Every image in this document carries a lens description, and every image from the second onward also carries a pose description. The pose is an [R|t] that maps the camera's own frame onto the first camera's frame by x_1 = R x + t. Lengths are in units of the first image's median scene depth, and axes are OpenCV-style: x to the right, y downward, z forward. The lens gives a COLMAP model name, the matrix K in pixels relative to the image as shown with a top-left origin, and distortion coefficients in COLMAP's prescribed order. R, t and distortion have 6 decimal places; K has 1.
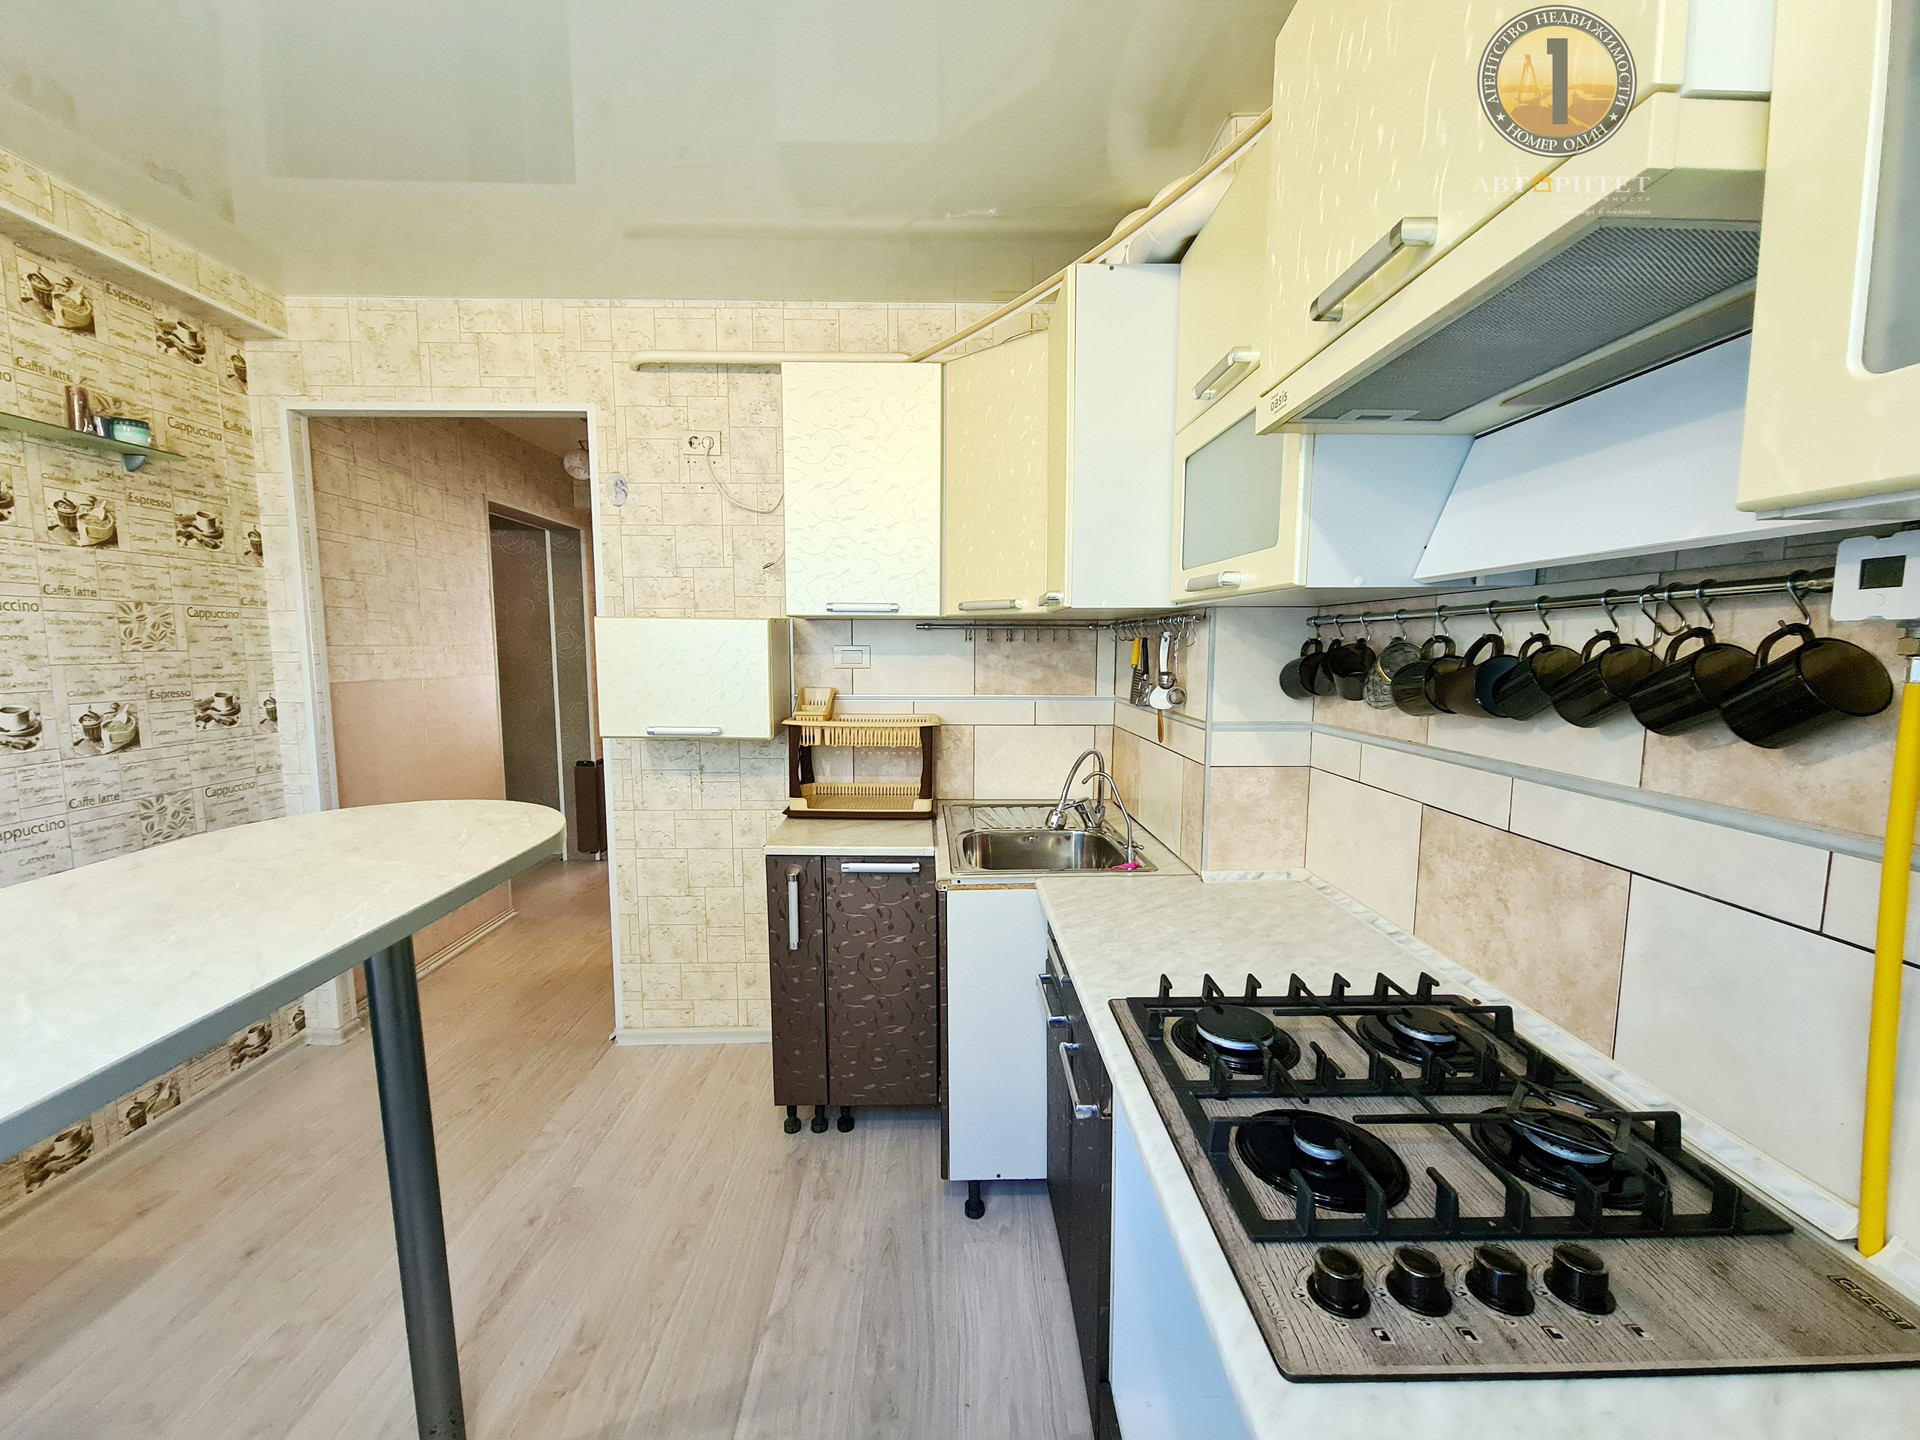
lens RADIAL K [[782.0, 0, 951.3], [0, 782.0, 733.1], [0, 0, 1]] dist [-0.000452, -0.000763]
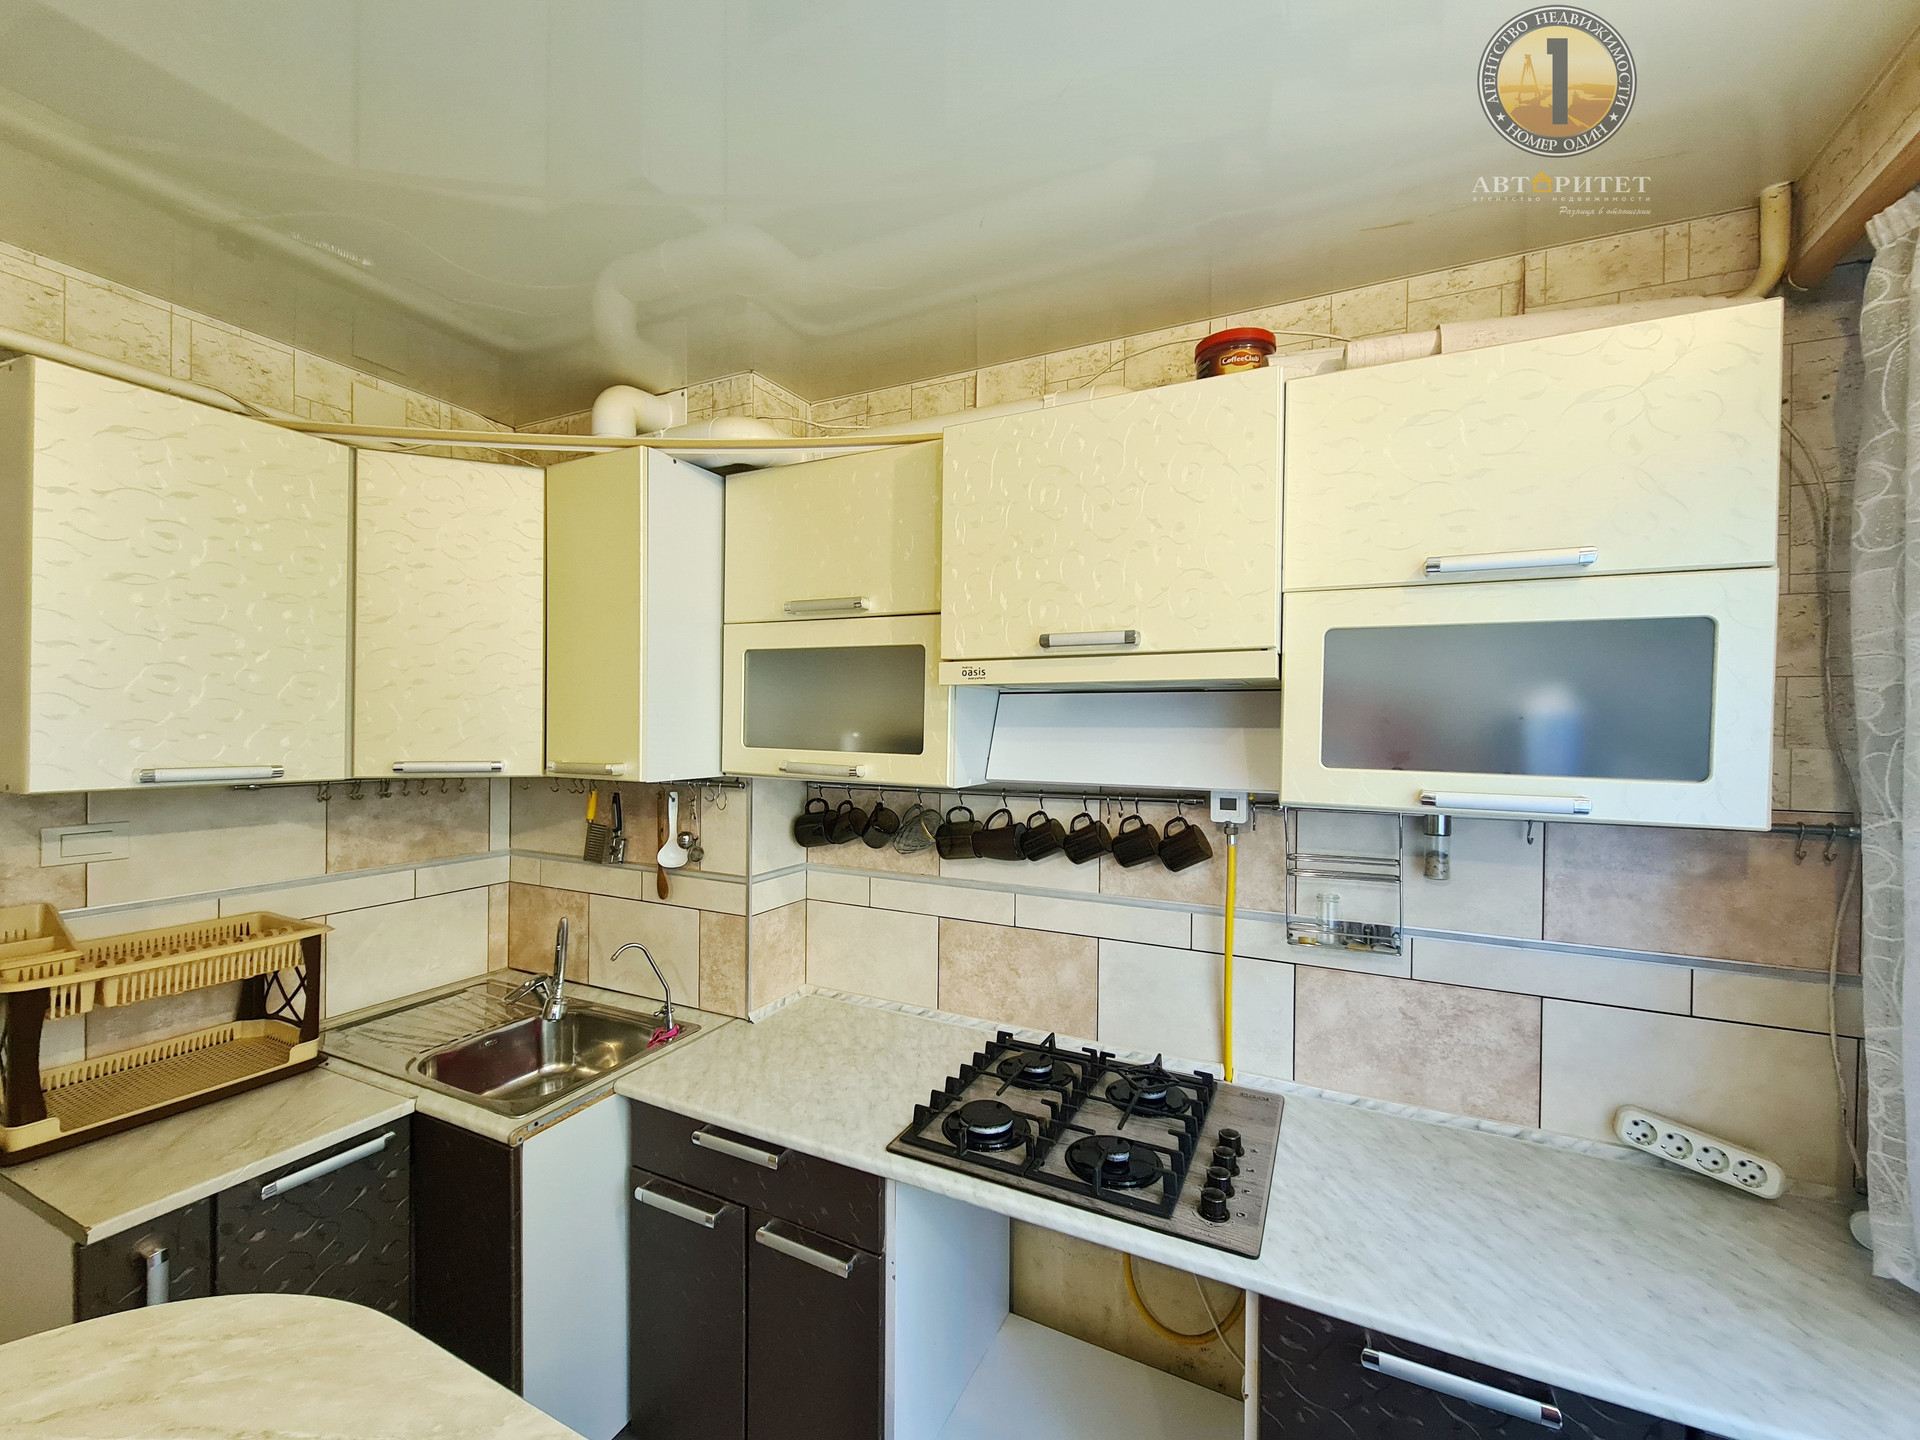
lens RADIAL K [[782.0, 0, 951.3], [0, 782.0, 733.1], [0, 0, 1]] dist [-0.000452, -0.000763]
pose [[0.456259, -0.006148, 0.889826, -0.386666], [0.089344, 0.995240, -0.038935, -0.108525], [-0.885350, 0.097265, 0.454637, 0.157624]]
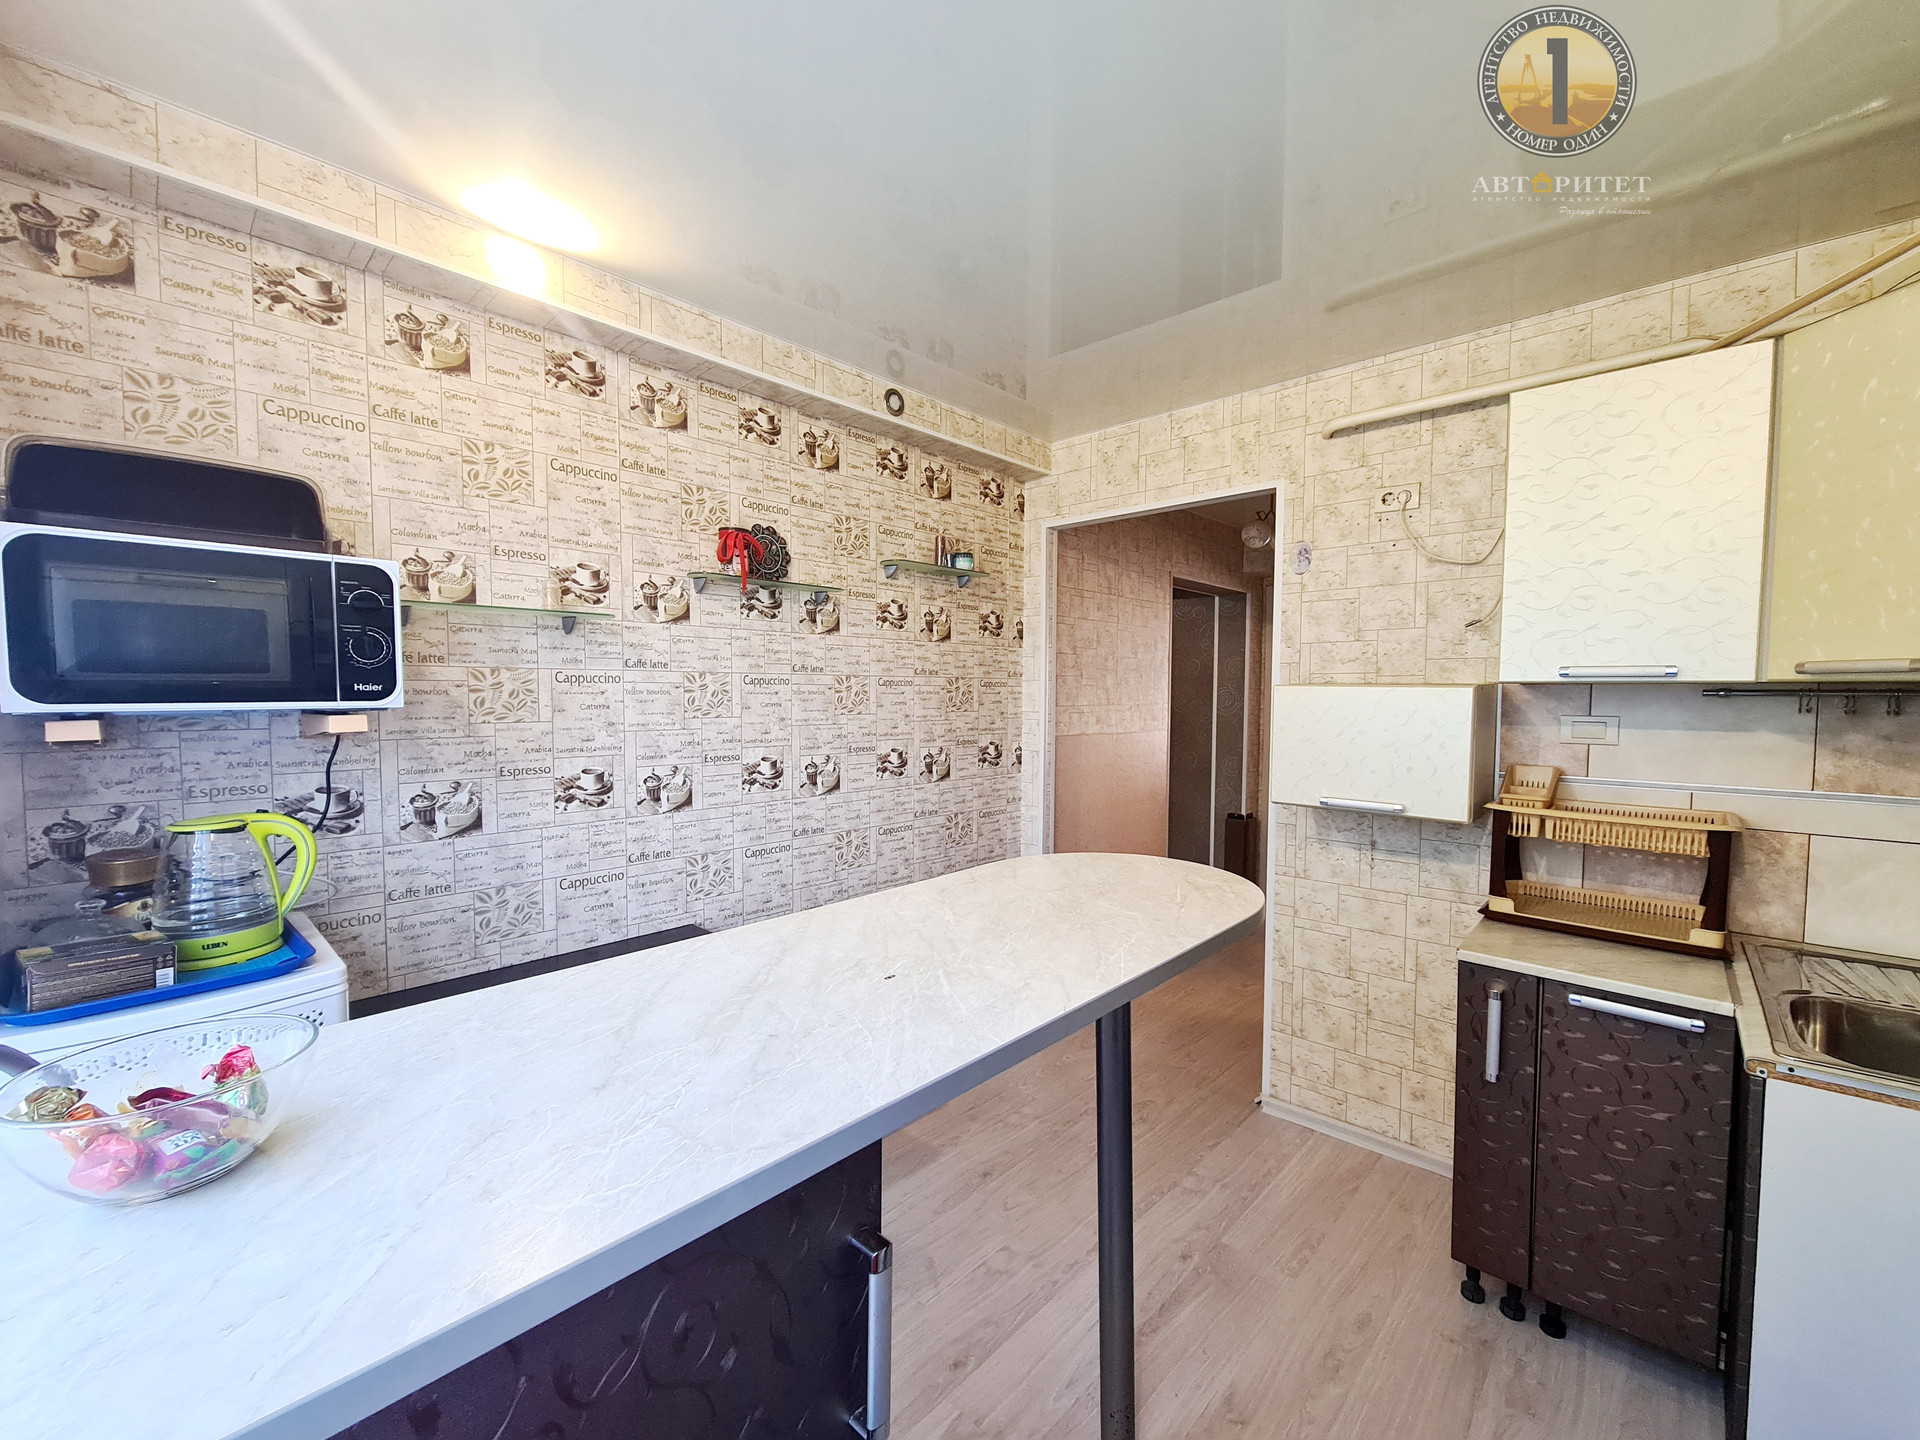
lens RADIAL K [[782.0, 0, 951.3], [0, 782.0, 733.1], [0, 0, 1]] dist [-0.000452, -0.000763]
pose [[0.715189, 0.036421, -0.697981, -0.038305], [-0.079996, 0.996344, -0.029978, -0.020104], [0.694338, 0.077276, 0.715488, -0.024758]]
